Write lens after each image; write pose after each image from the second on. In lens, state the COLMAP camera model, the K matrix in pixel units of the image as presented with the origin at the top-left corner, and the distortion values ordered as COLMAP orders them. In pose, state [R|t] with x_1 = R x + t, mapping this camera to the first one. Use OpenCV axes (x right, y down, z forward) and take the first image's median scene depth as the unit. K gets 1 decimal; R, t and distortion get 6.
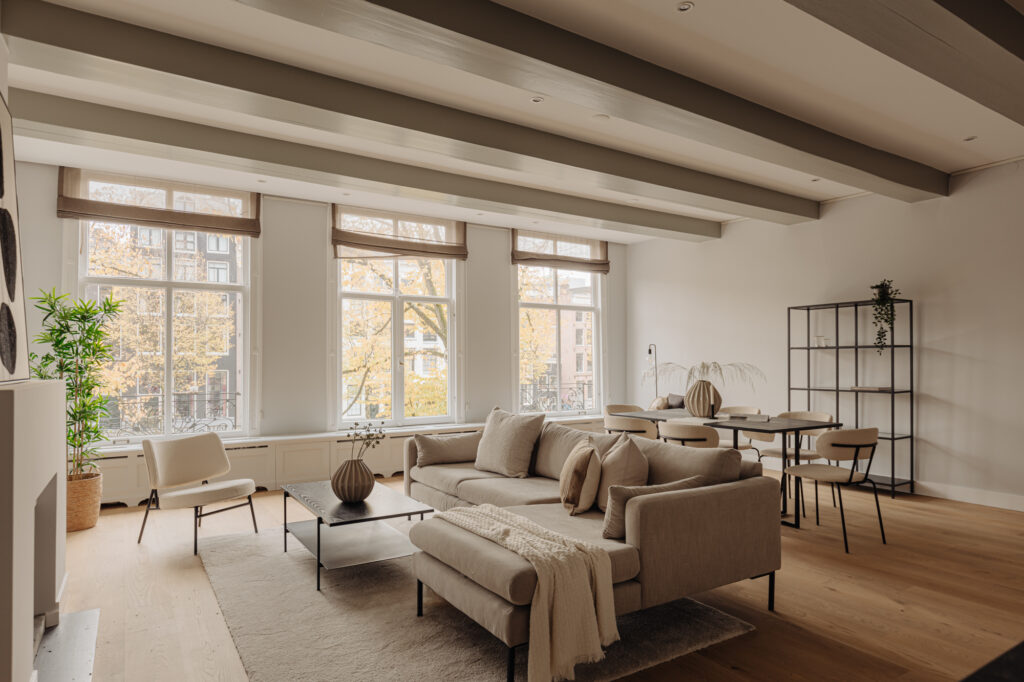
lens RADIAL K [[608.4, 0, 510.3], [0, 608.4, 363.2], [0, 0, 1]] dist [0.000944, -0.000057]
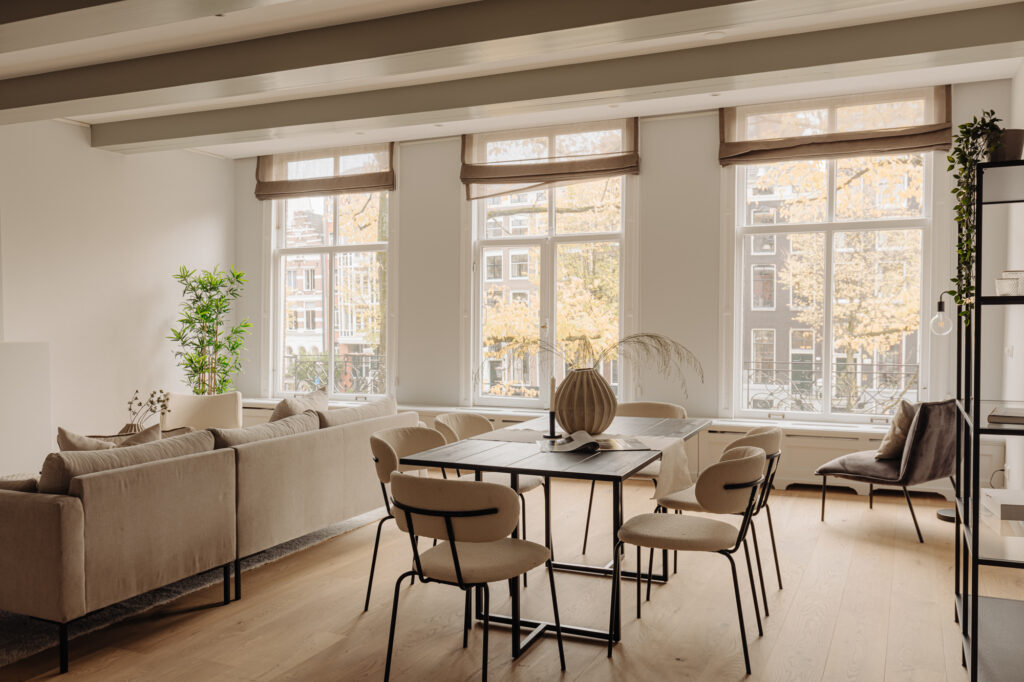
lens RADIAL K [[861.0, 0, 512.0], [0, 861.0, 341.0], [0, 0, 1]] dist [0.004308, -0.001657]
pose [[0.540759, 0.026682, -0.840754, 0.829703], [0.002225, 0.999448, 0.033149, -0.021144], [0.841175, -0.019797, 0.540401, 0.459820]]
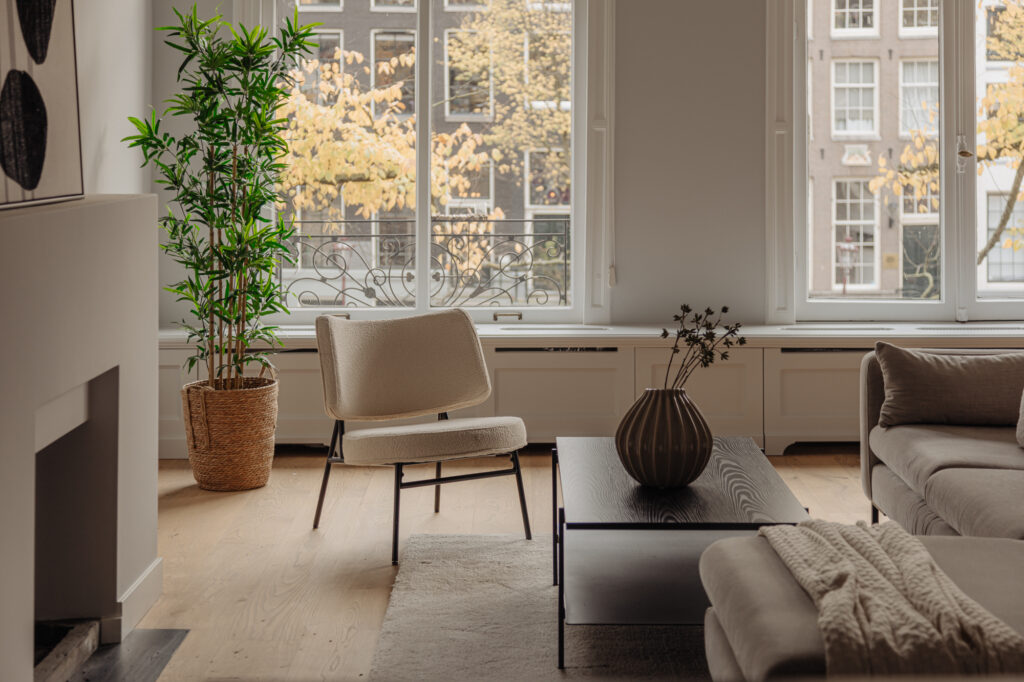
lens RADIAL K [[1786.1, 0, 512.4], [0, 1786.1, 125.2], [0, 0, 1]] dist [0.009666, -0.049516]
pose [[0.839822, 0.001606, -0.542860, 0.214636], [-0.001787, 0.999998, 0.000194, -0.019408], [0.542860, 0.000808, 0.839823, -0.081230]]
